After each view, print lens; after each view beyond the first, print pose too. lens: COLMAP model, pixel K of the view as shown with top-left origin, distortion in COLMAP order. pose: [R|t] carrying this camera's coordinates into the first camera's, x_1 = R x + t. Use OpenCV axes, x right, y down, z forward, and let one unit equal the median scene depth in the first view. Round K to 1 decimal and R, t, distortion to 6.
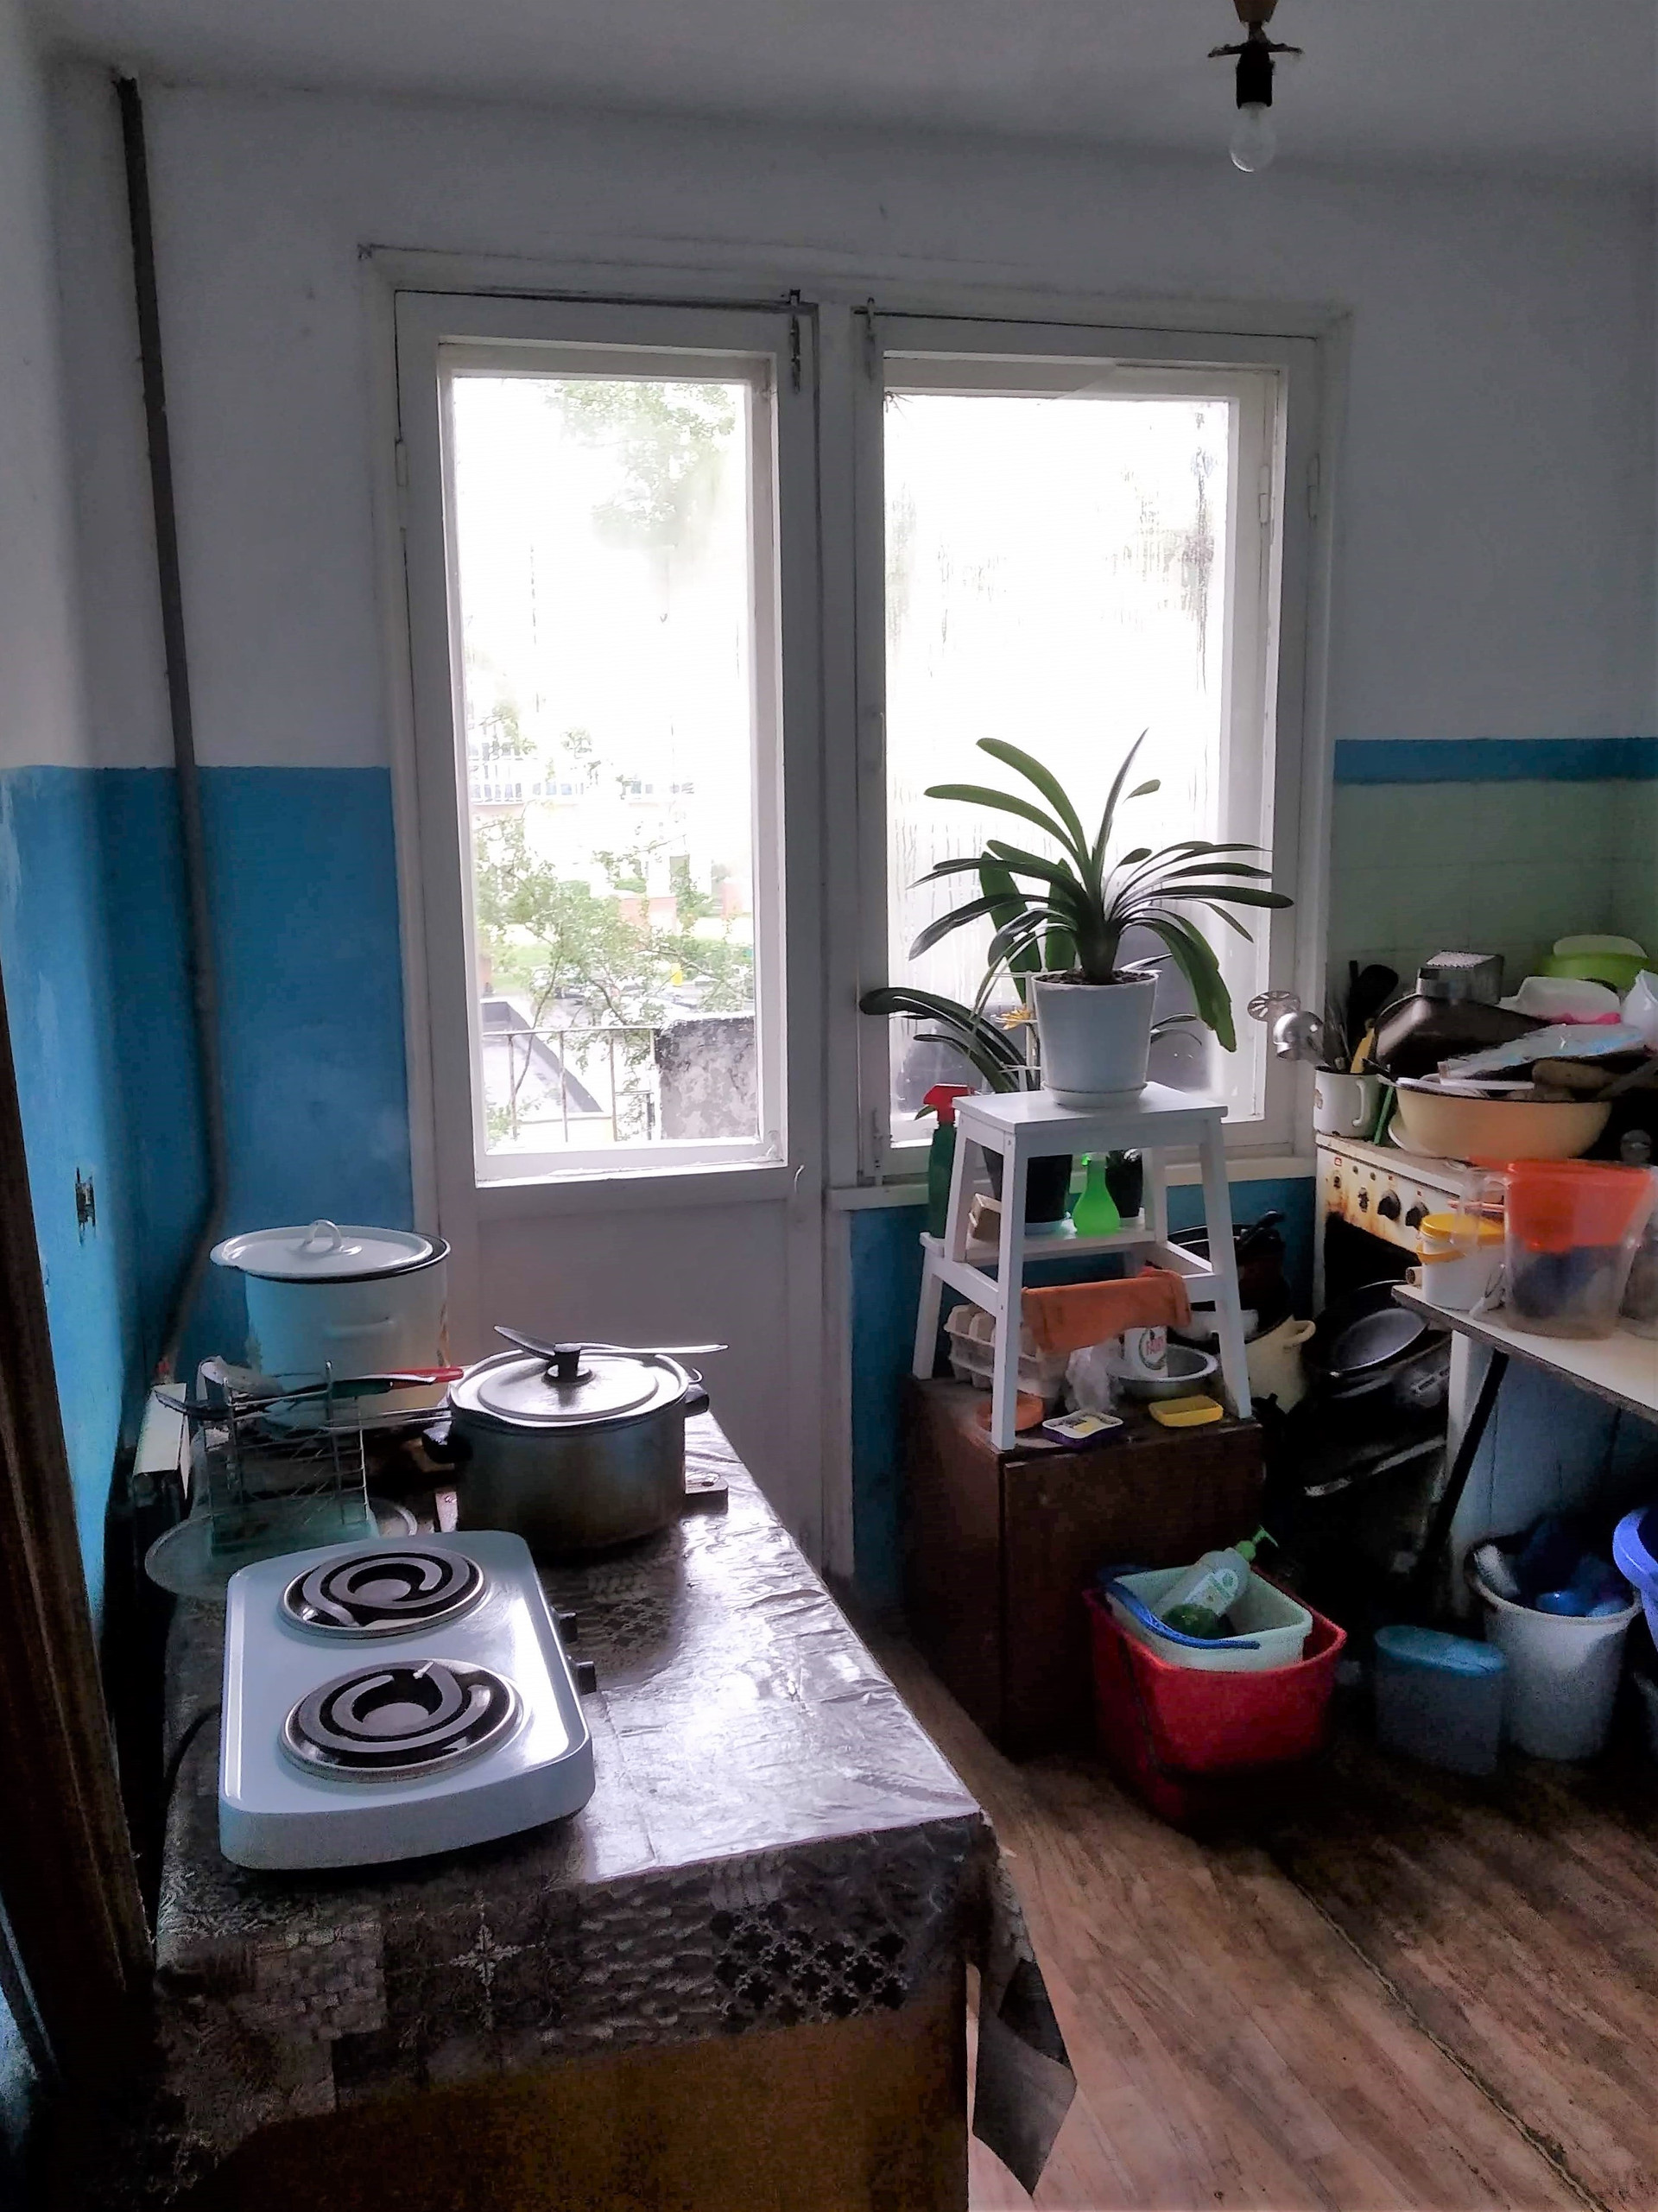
lens RADIAL K [[1995.7, 0, 829.0], [0, 1995.7, 1106.0], [0, 0, 1]] dist [0.044425, -0.218509]
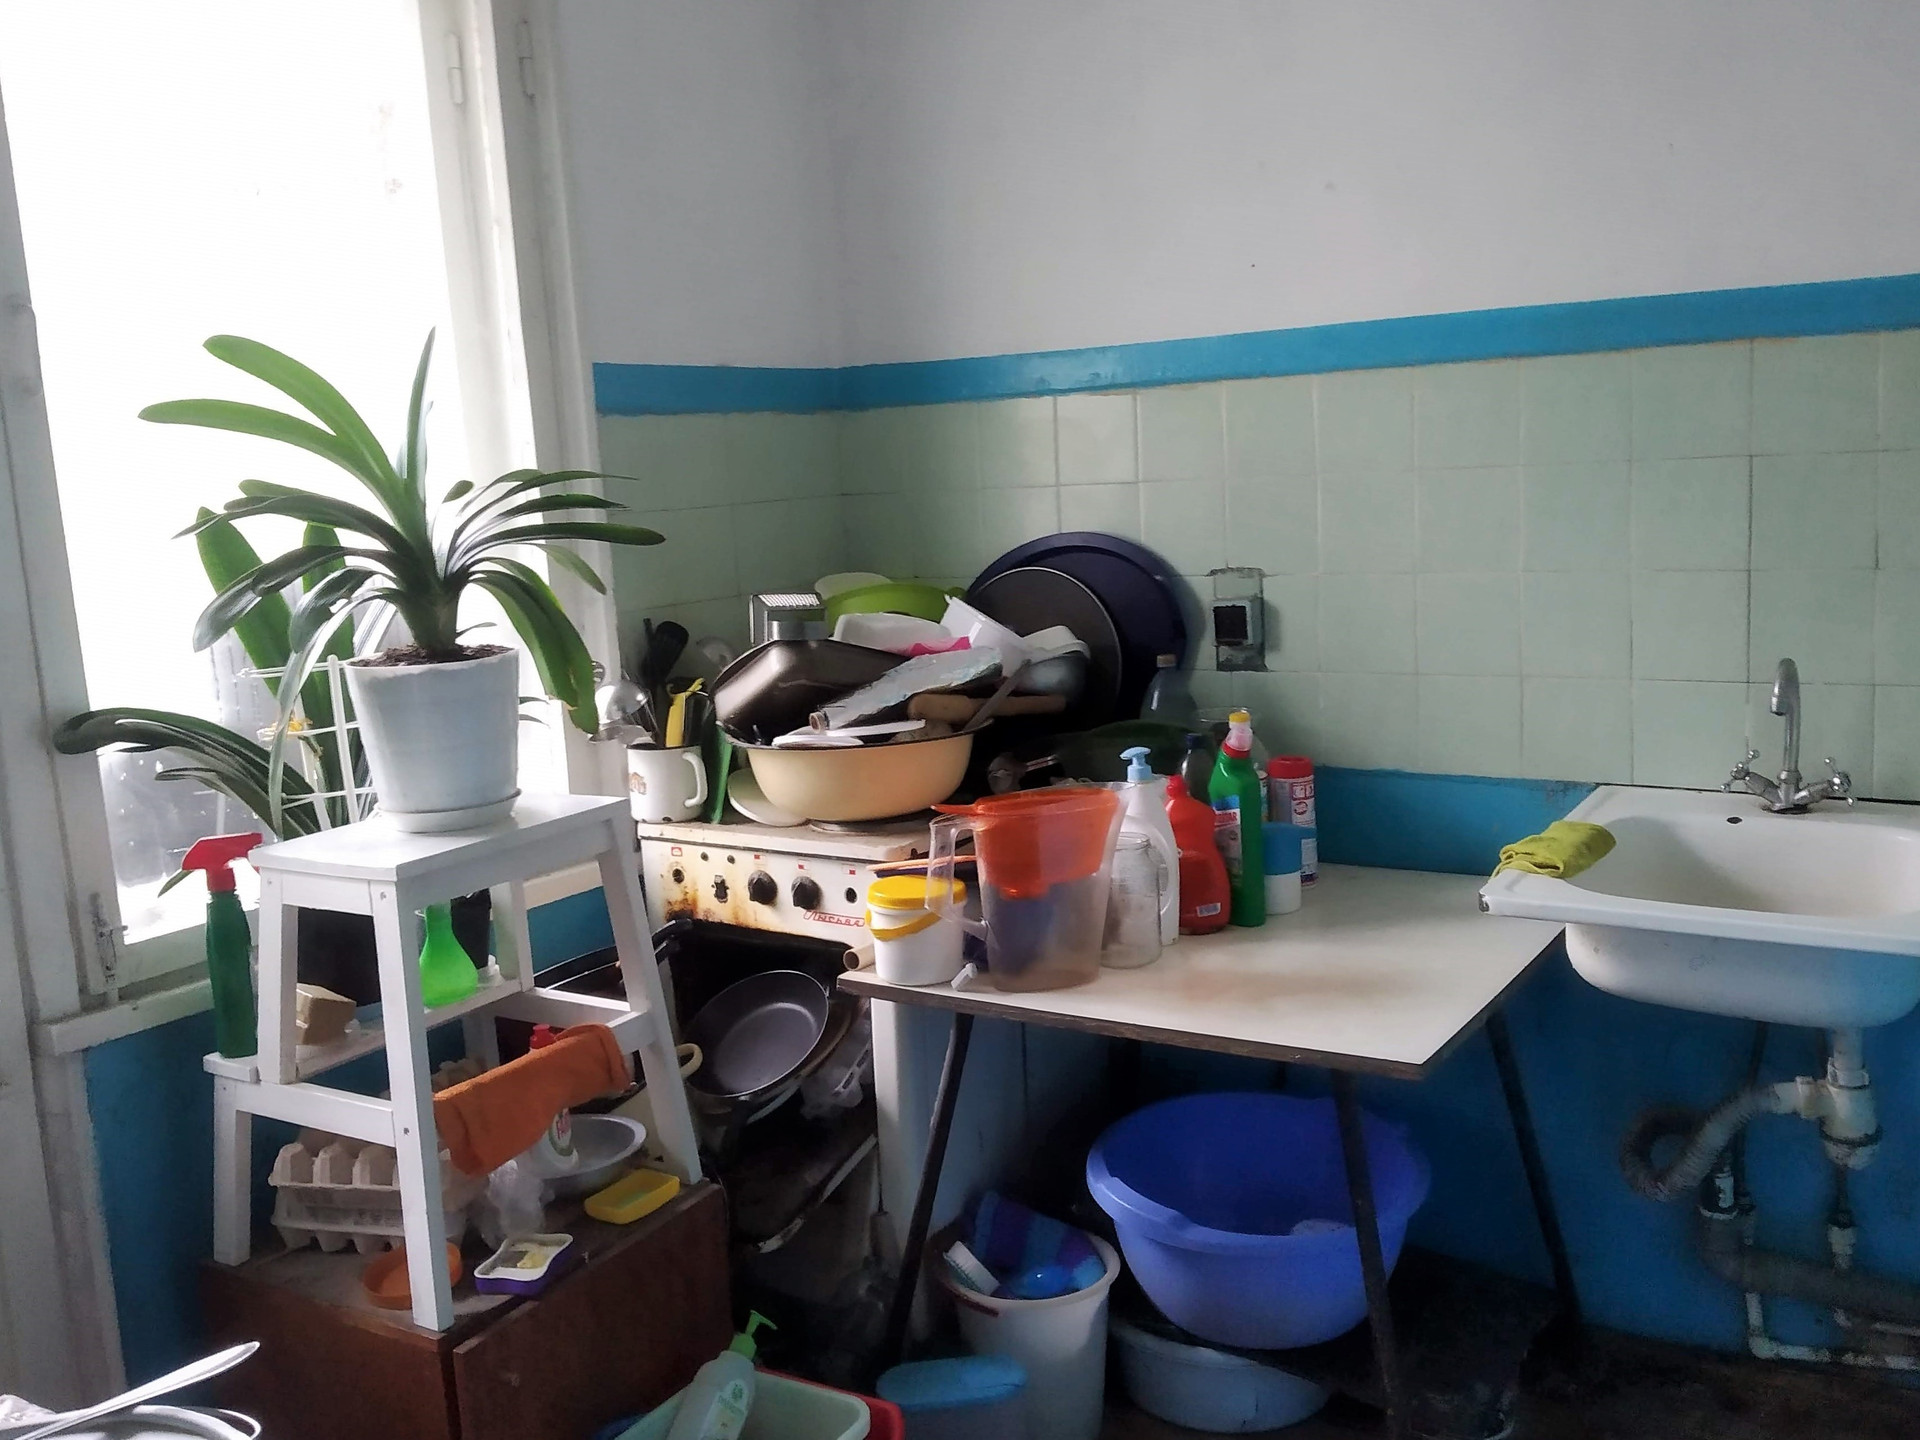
lens RADIAL K [[1732.5, 0, 960.0], [0, 1732.5, 720.0], [0, 0, 1]] dist [0.044425, -0.218509]
pose [[0.744221, -0.124124, 0.656299, -0.143054], [0.161240, 0.986908, 0.003810, -0.011537], [-0.648180, 0.102987, 0.754491, 0.385237]]
